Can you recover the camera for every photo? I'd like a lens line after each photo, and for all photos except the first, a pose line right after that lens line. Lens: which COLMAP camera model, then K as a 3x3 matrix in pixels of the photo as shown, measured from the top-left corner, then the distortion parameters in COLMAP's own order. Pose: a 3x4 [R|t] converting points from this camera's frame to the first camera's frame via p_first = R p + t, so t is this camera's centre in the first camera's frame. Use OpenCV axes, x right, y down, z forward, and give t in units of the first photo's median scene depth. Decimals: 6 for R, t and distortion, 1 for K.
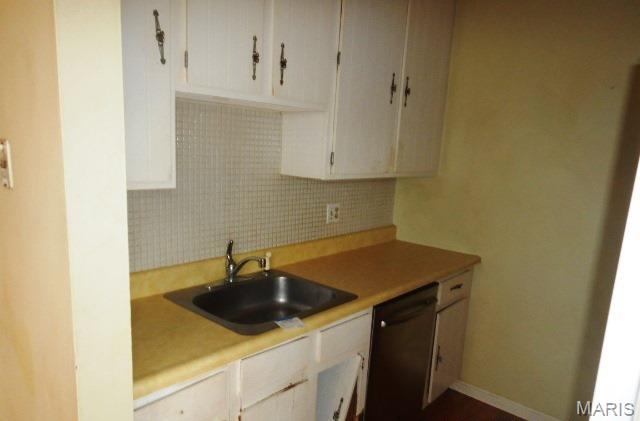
lens RADIAL K [[447.0, 0, 320.7], [0, 447.0, 233.3], [0, 0, 1]] dist [0.001197, -0.001471]
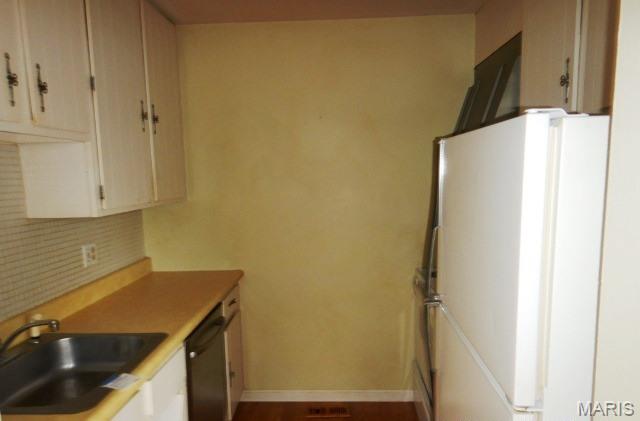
lens RADIAL K [[447.0, 0, 320.7], [0, 447.0, 233.3], [0, 0, 1]] dist [0.001197, -0.001471]
pose [[0.779366, -0.151009, 0.608100, -0.162869], [0.182921, 0.983080, 0.009688, -0.013418], [-0.599274, 0.103684, 0.793802, 0.027407]]
